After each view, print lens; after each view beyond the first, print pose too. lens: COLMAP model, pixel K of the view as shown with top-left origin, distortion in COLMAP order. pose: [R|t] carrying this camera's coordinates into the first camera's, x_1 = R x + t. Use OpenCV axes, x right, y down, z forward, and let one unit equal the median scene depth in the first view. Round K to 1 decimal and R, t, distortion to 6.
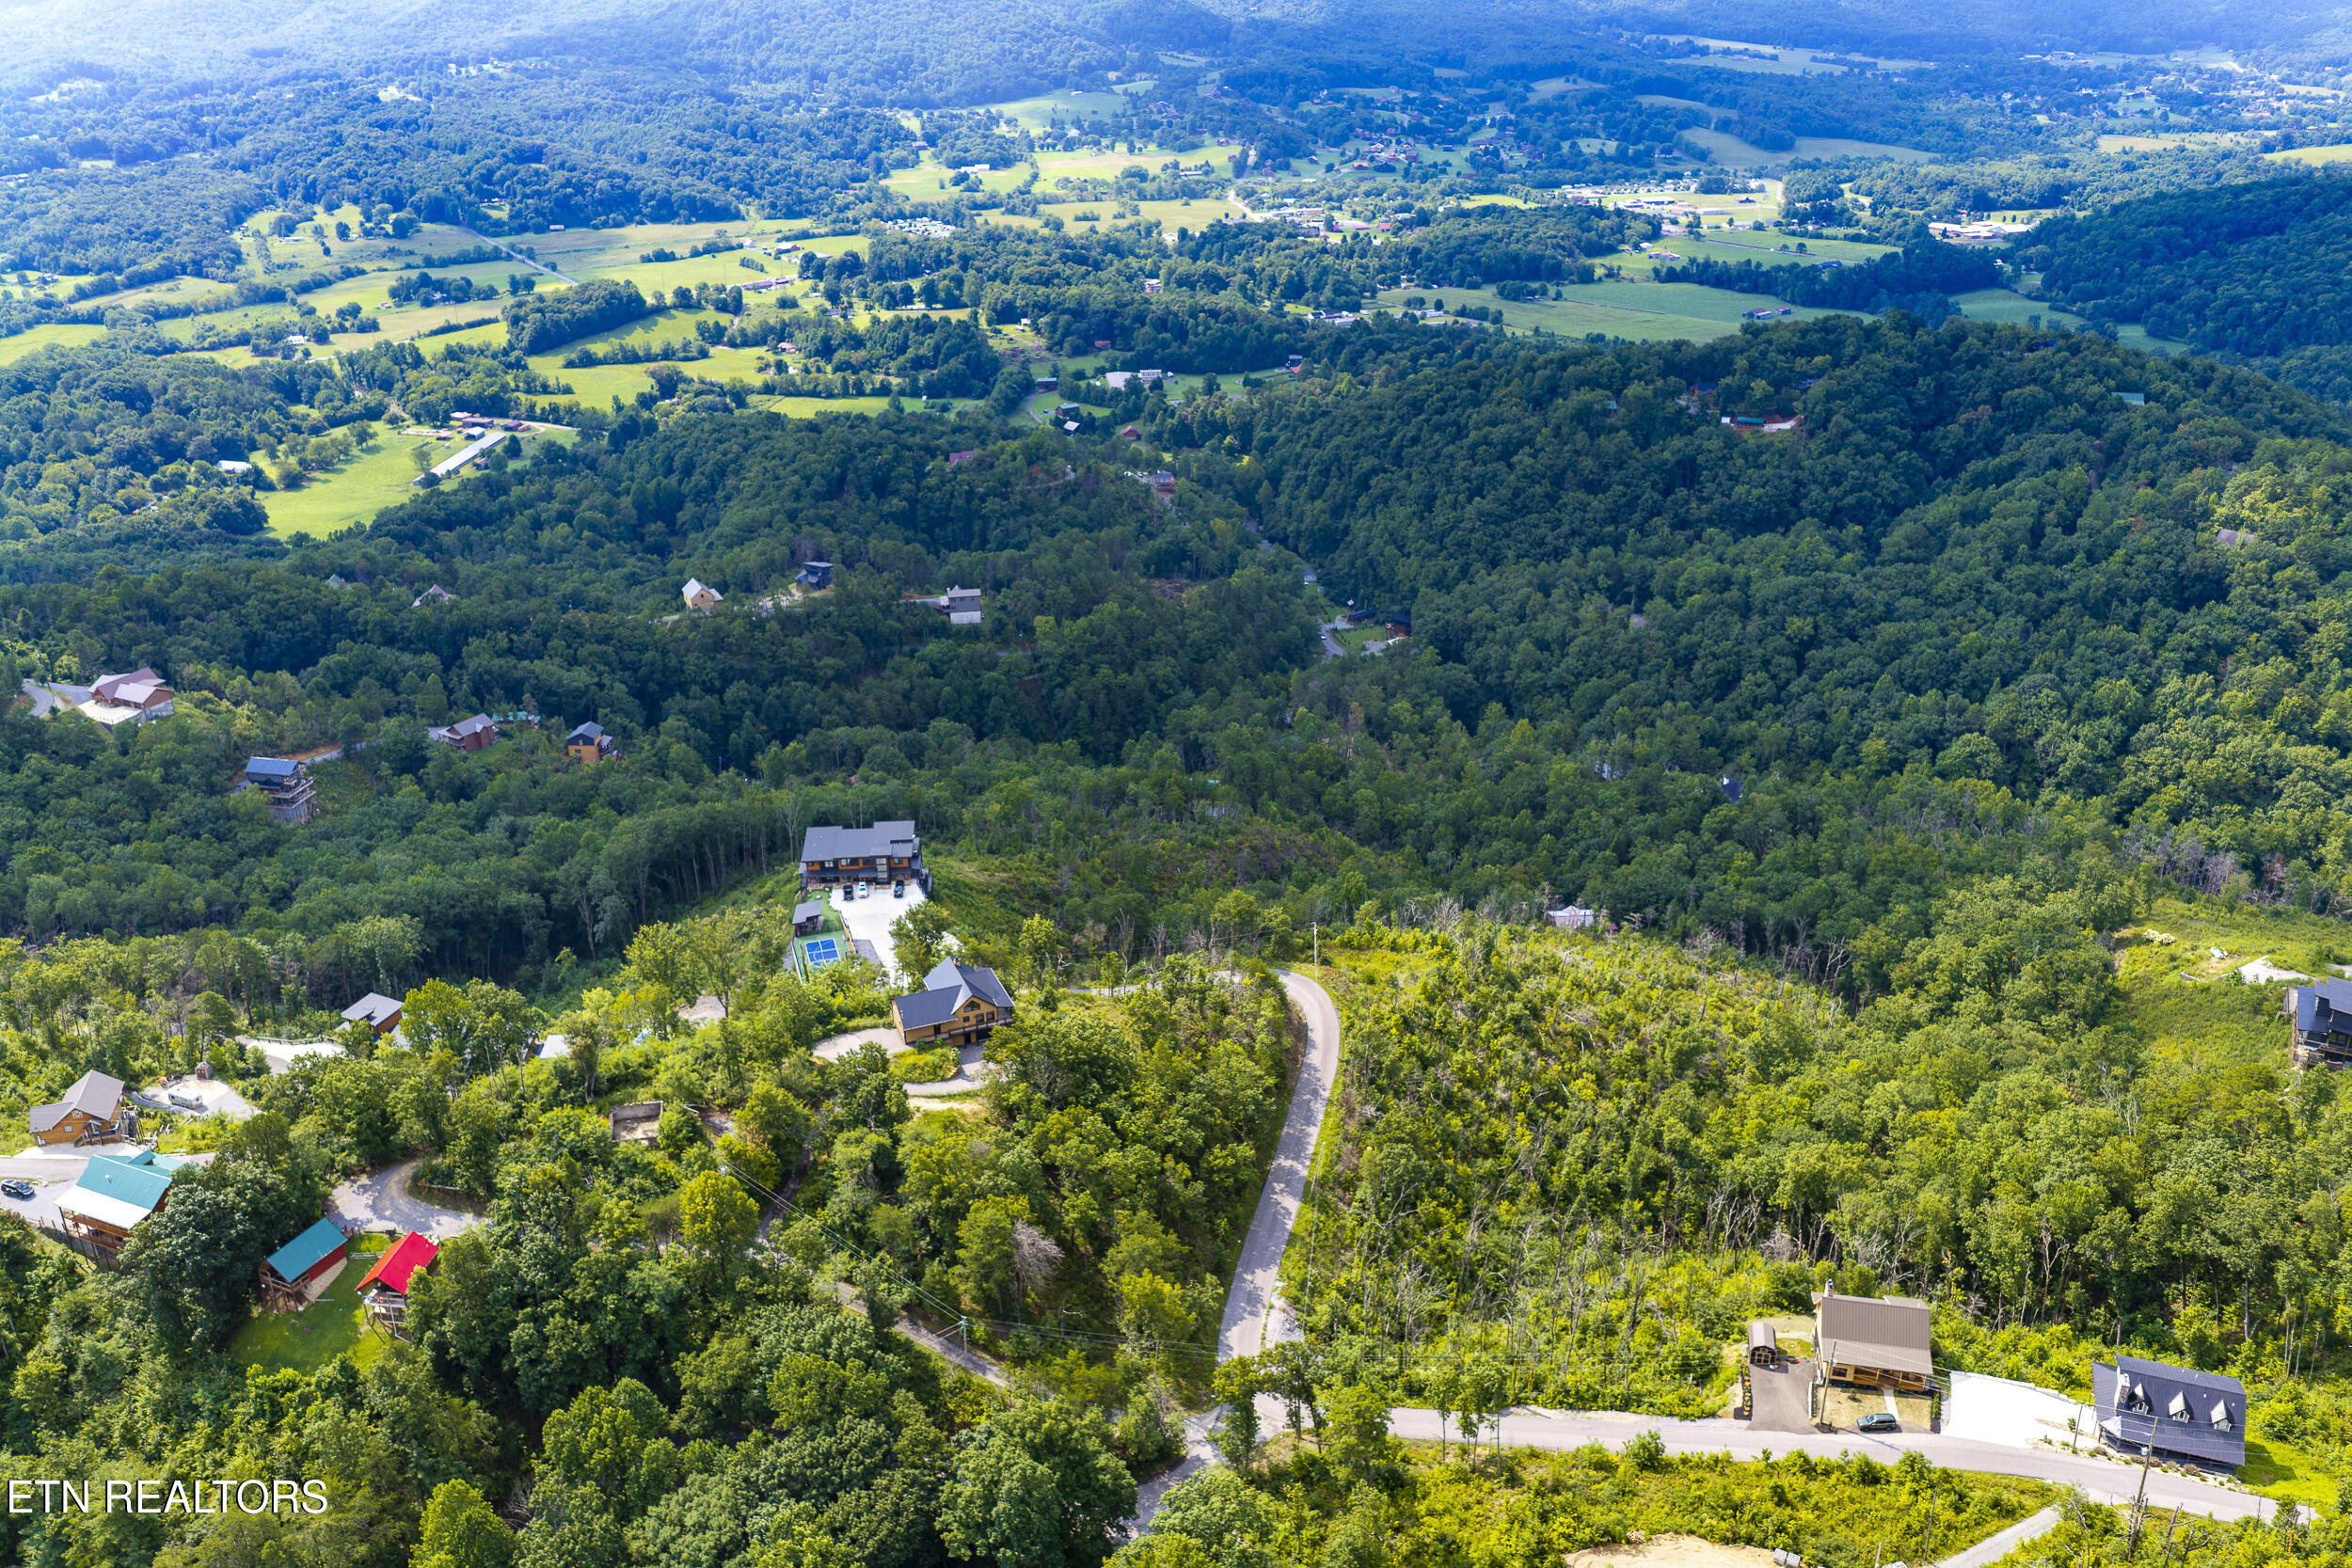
lens RADIAL K [[1940.6, 0, 1177.5], [0, 1940.6, 782.8], [0, 0, 1]] dist [0.015482, -0.025175]
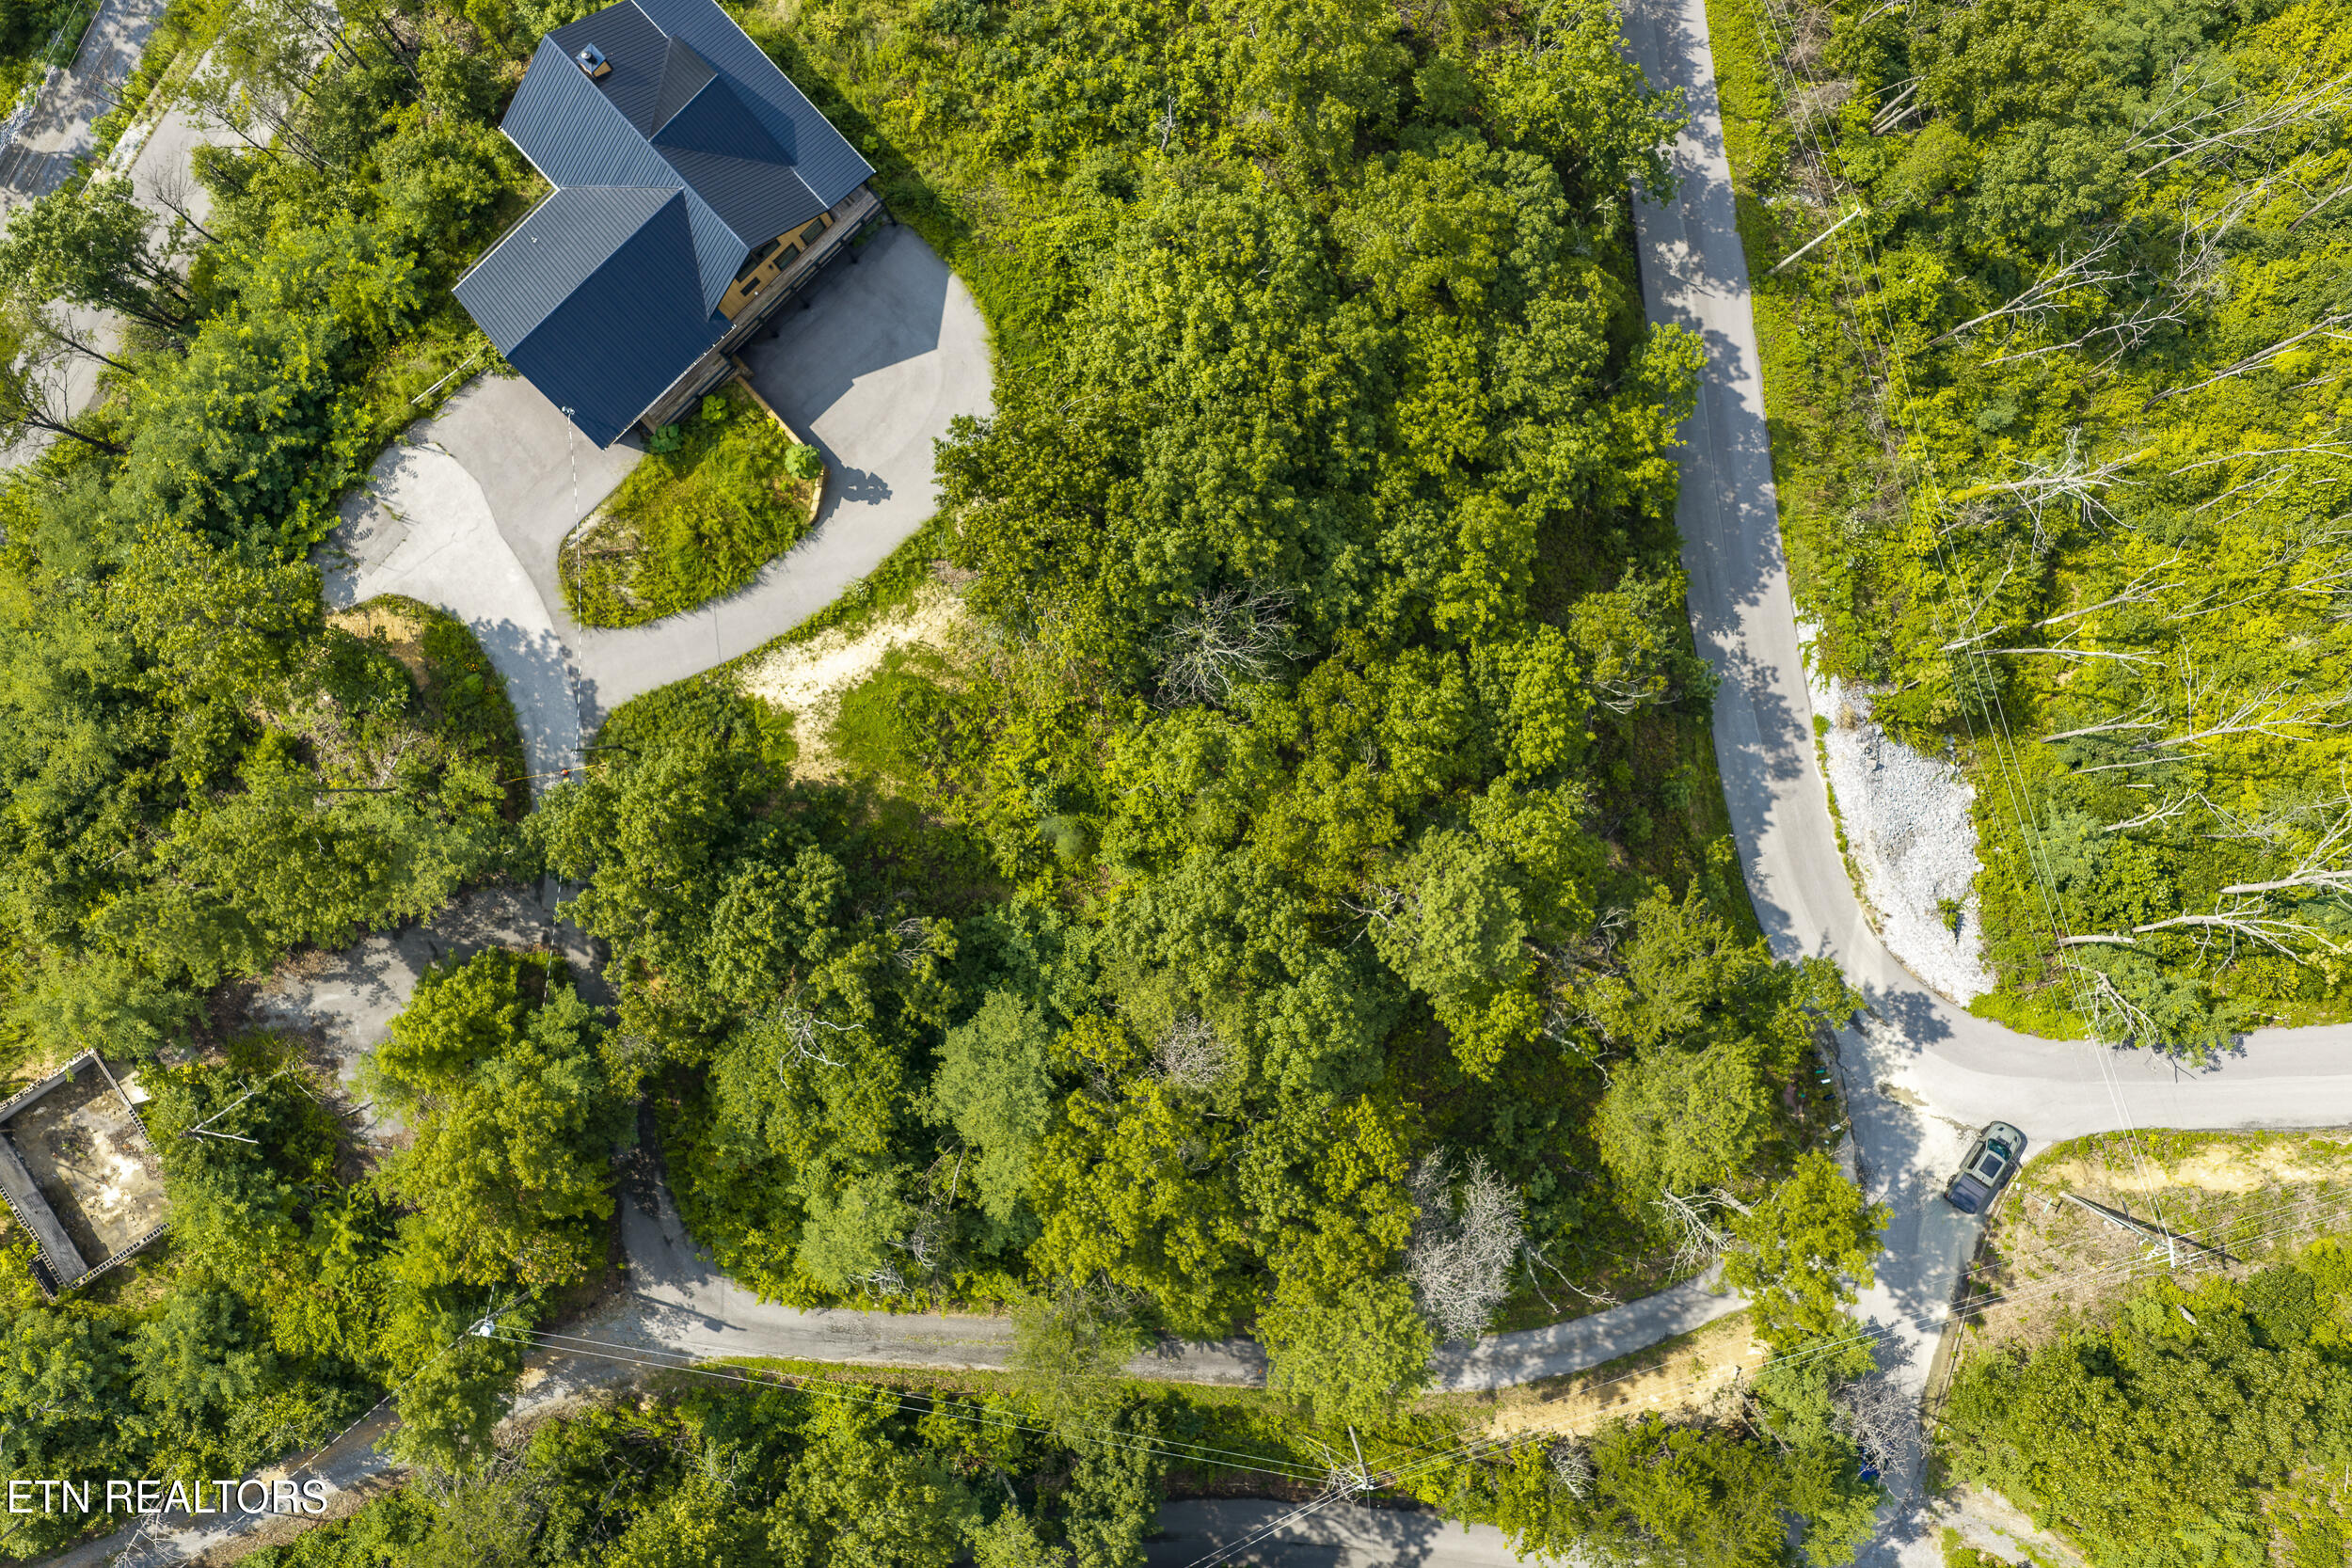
lens RADIAL K [[1940.6, 0, 1178.5], [0, 1940.6, 785.5], [0, 0, 1]] dist [0.015482, -0.025175]
pose [[0.929748, -0.368193, -0.001605, -0.013841], [0.153322, 0.383192, 0.910855, -0.020557], [-0.334755, -0.847111, 0.412724, 0.145820]]
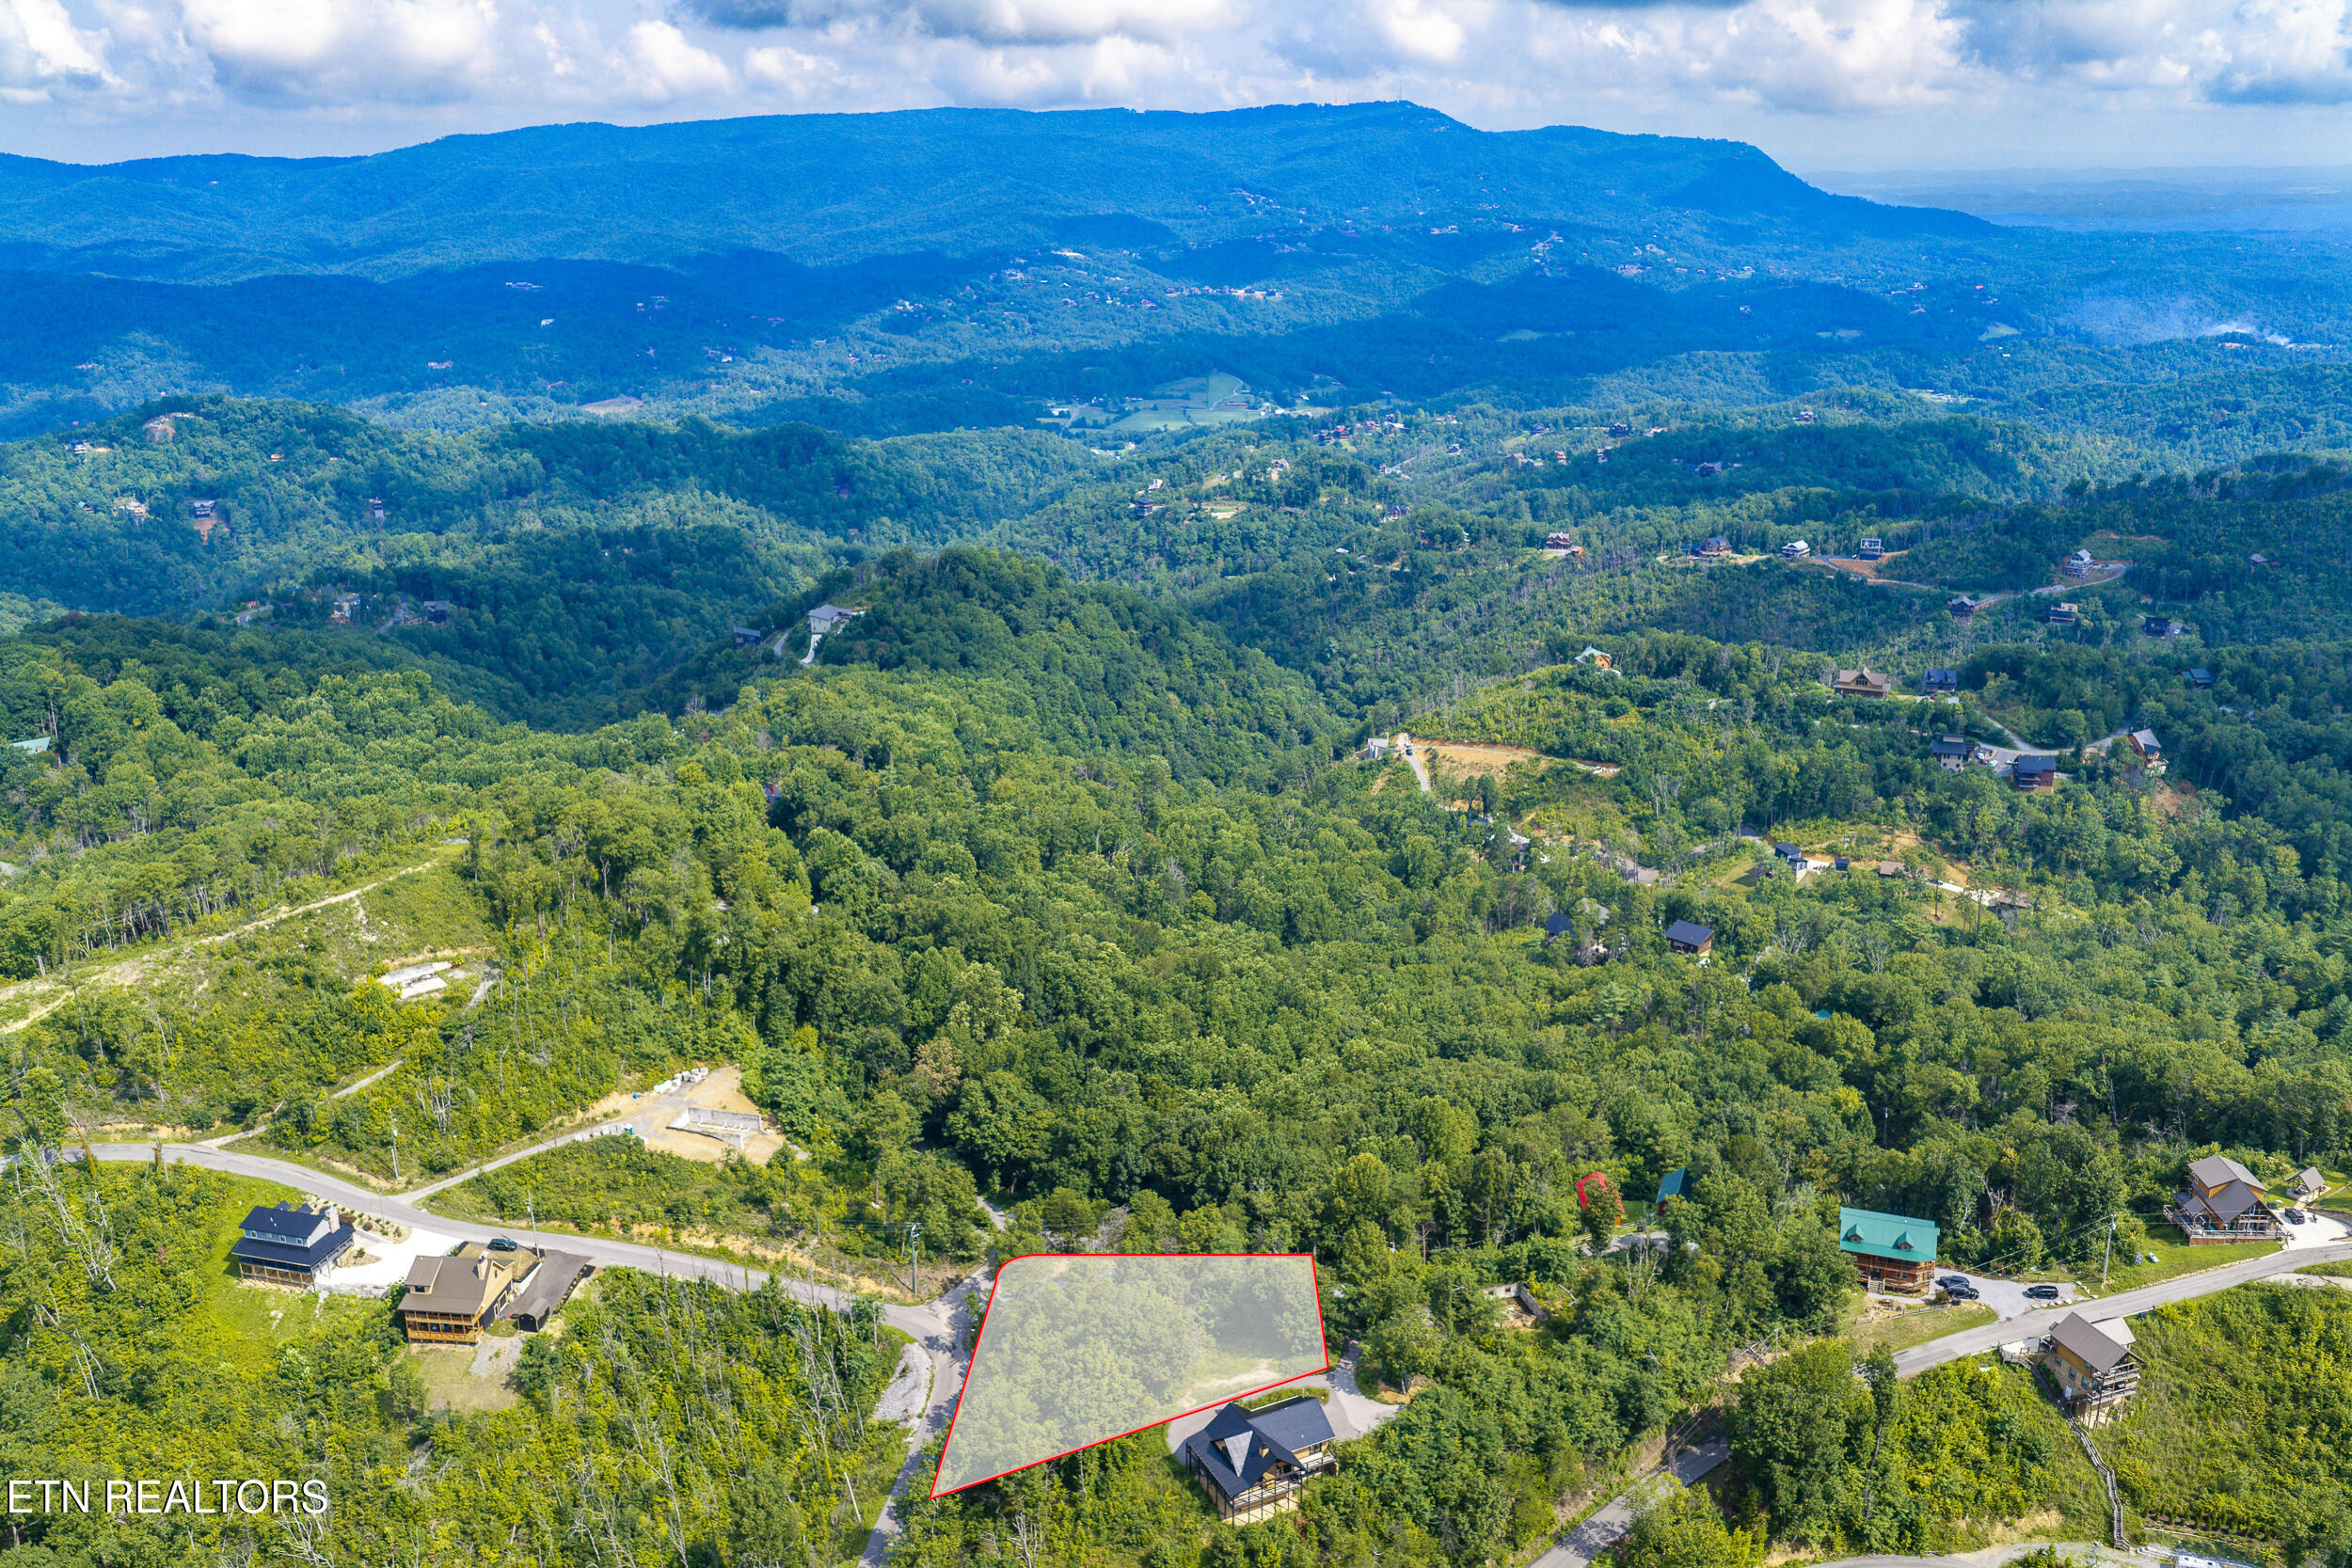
lens RADIAL K [[1940.6, 0, 1186.2], [0, 1940.6, 782.9], [0, 0, 1]] dist [0.015482, -0.025175]
pose [[-0.996398, 0.041100, -0.074177, -0.006012], [-0.019636, 0.739116, 0.673292, -0.126388], [0.082497, 0.672323, -0.735647, 0.267553]]
